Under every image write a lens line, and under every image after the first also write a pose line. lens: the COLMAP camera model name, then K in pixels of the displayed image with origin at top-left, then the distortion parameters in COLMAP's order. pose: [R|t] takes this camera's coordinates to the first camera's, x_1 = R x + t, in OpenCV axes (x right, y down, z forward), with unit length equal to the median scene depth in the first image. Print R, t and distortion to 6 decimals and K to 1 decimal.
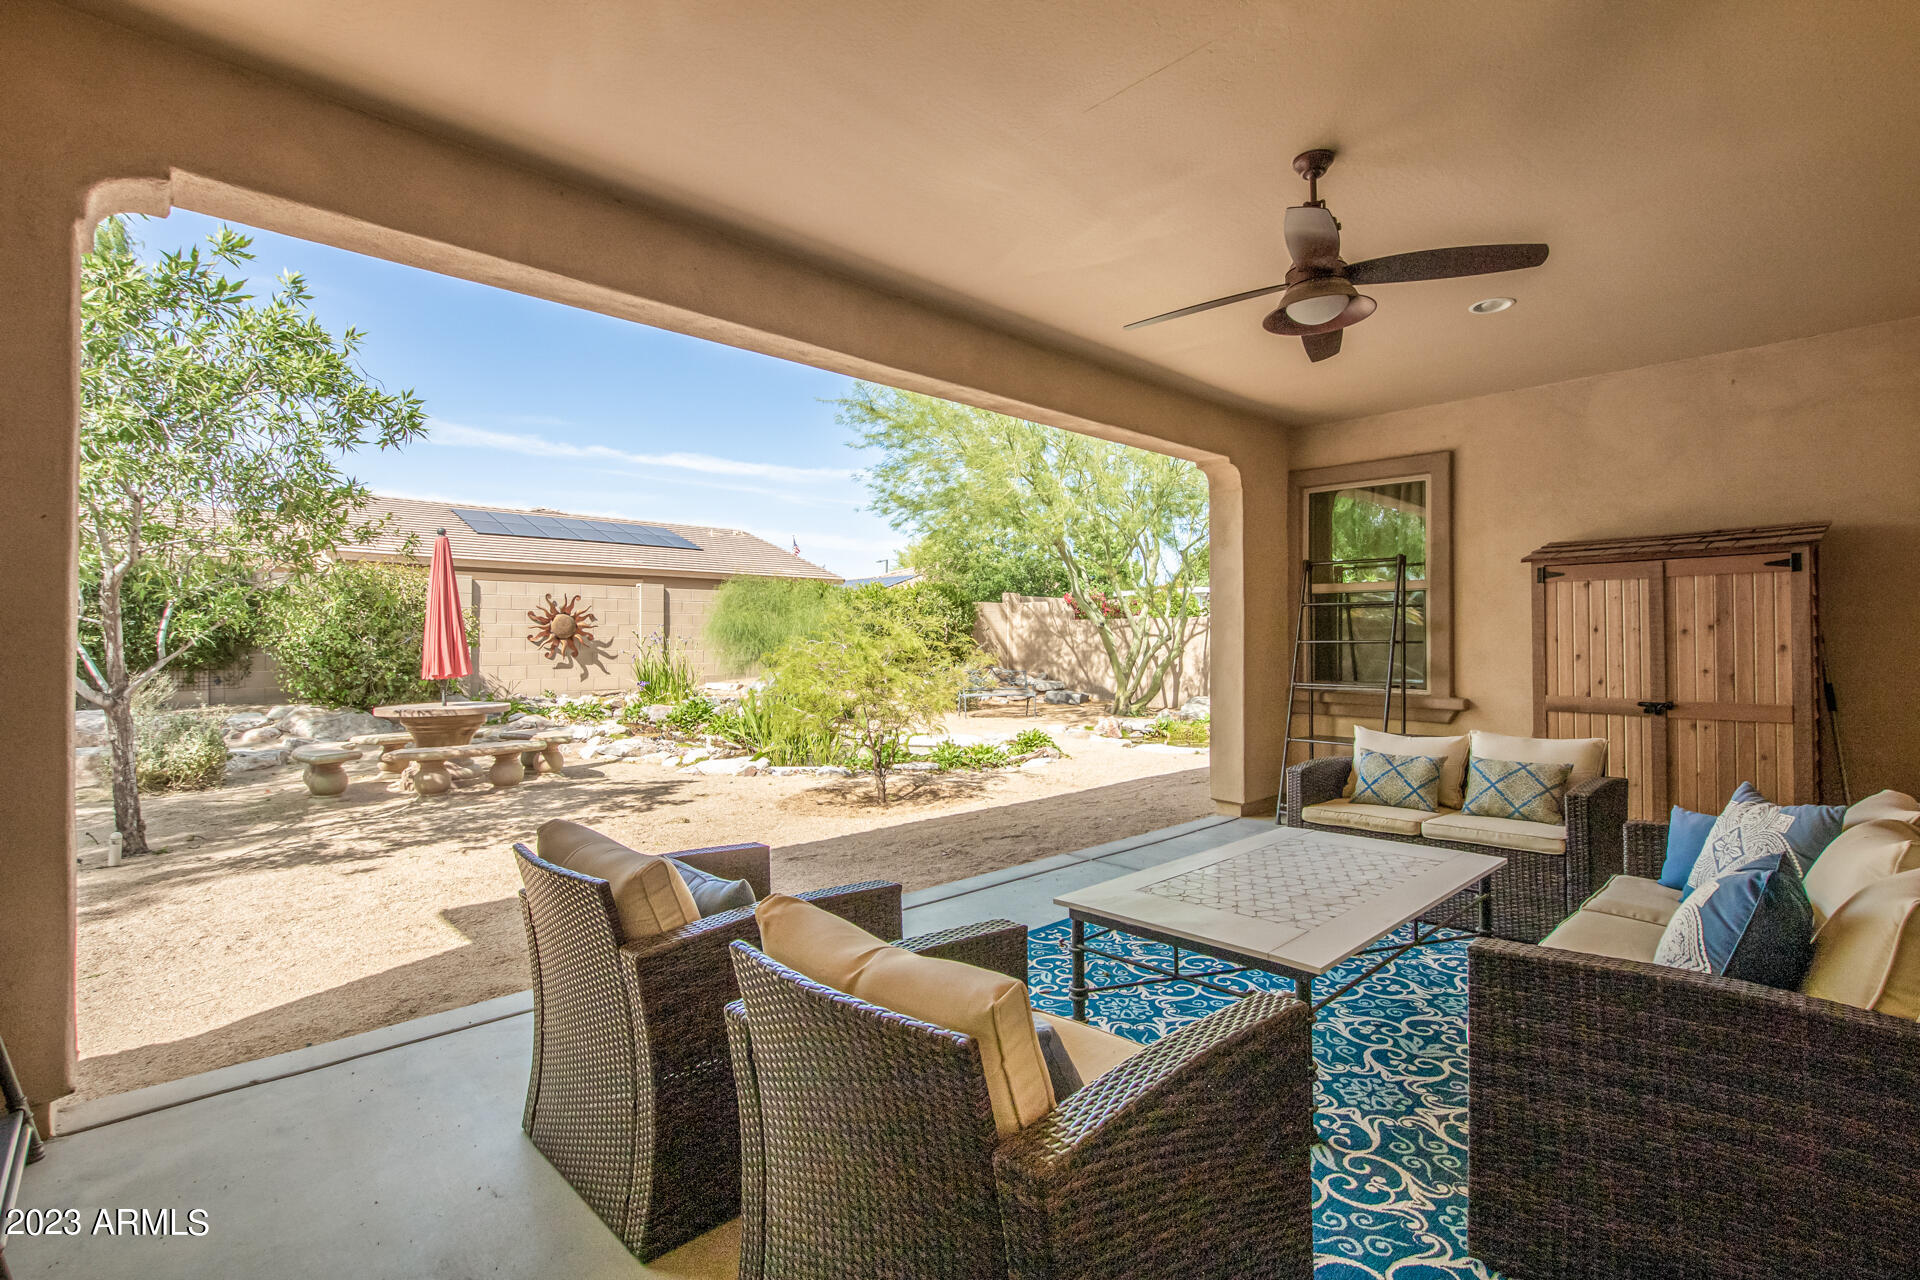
lens RADIAL K [[907.7, 0, 968.7], [0, 907.7, 629.4], [0, 0, 1]] dist [-0.001807, -0.000280]
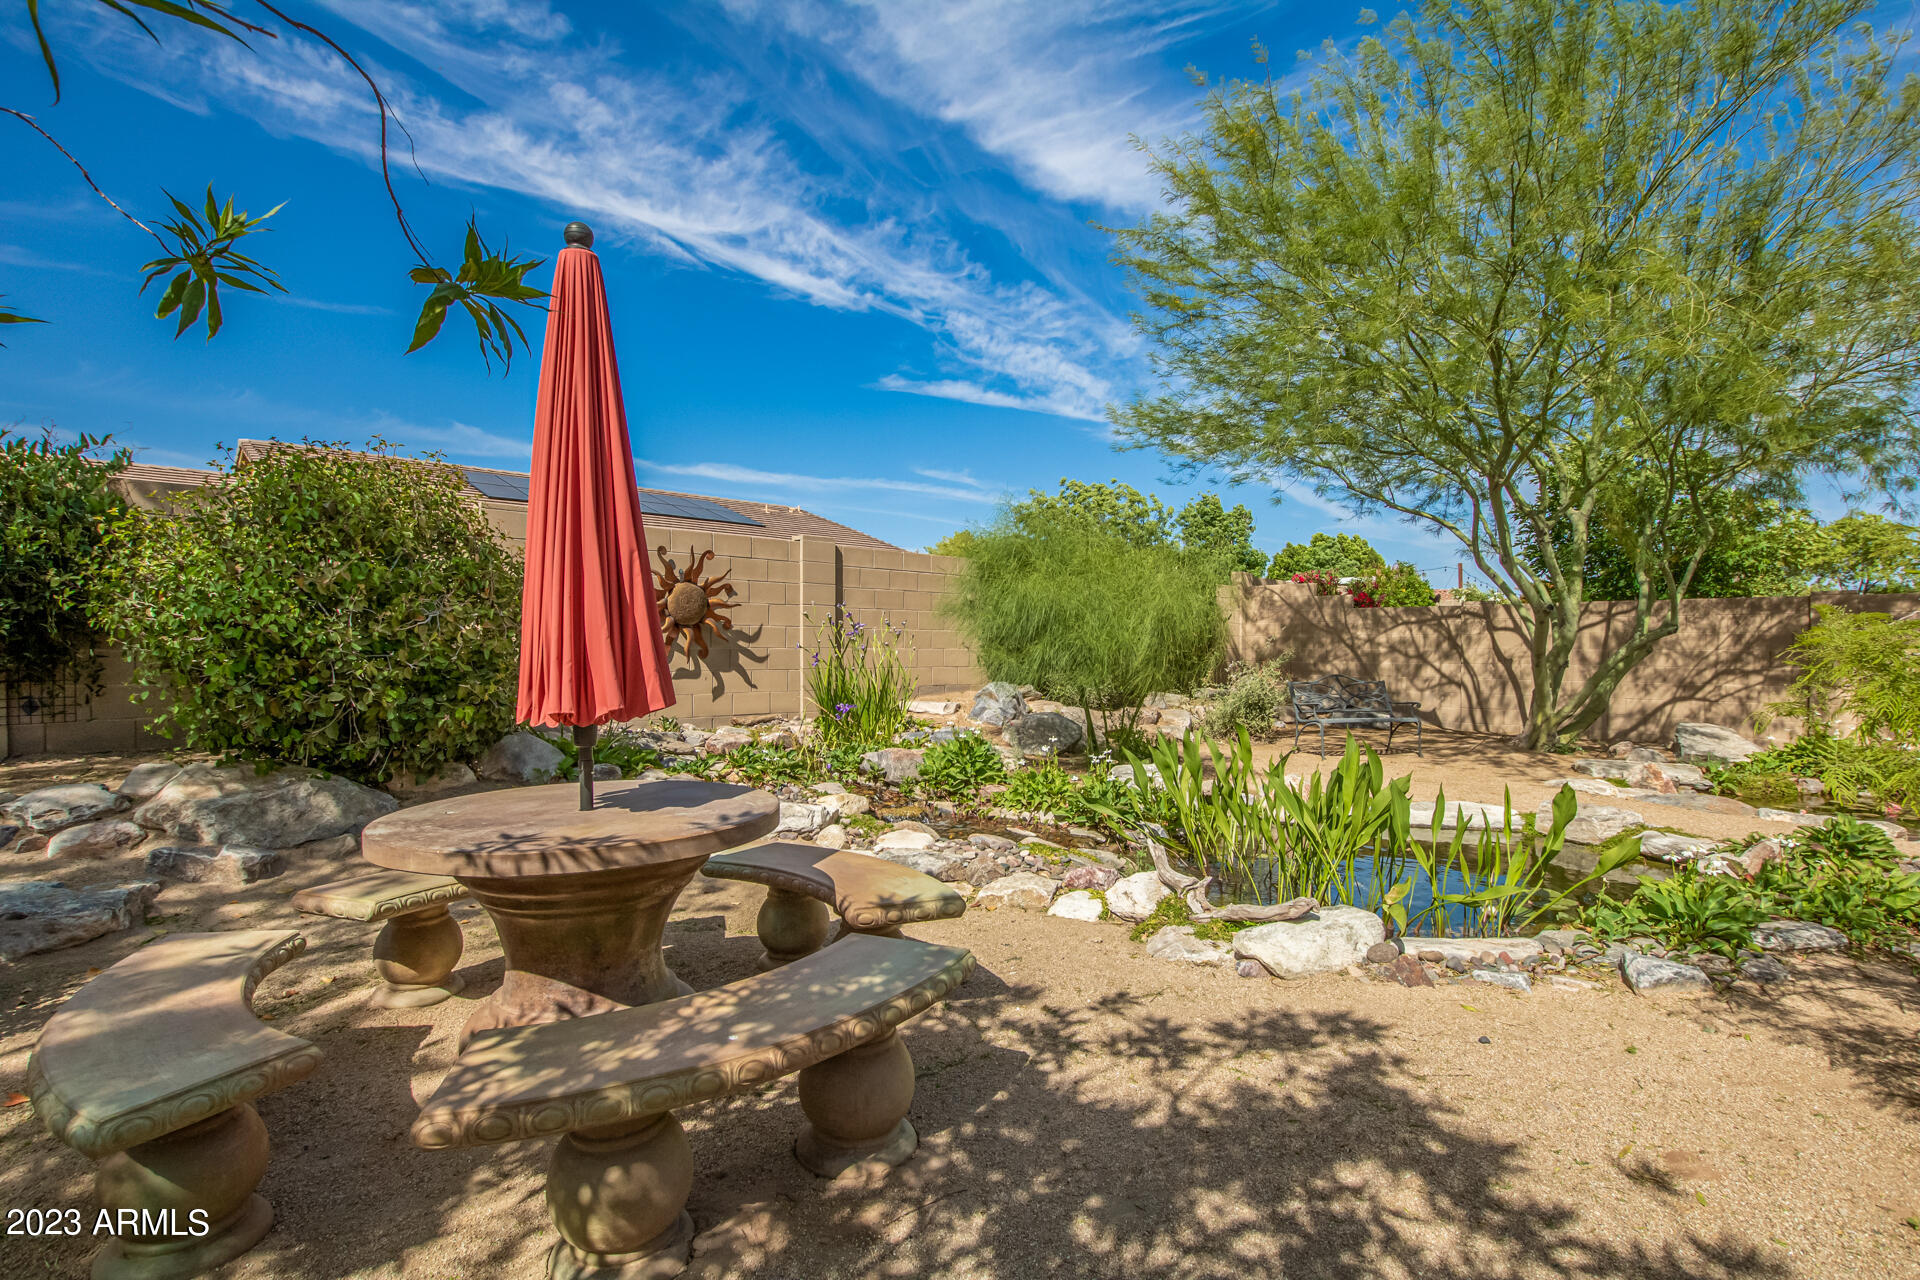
lens RADIAL K [[907.7, 0, 951.7], [0, 907.7, 655.1], [0, 0, 1]] dist [-0.001807, -0.000280]
pose [[0.999509, 0.001365, 0.031292, -0.316995], [-0.001974, 0.999809, 0.019448, 0.017771], [-0.031259, -0.019500, 0.999321, 0.458973]]
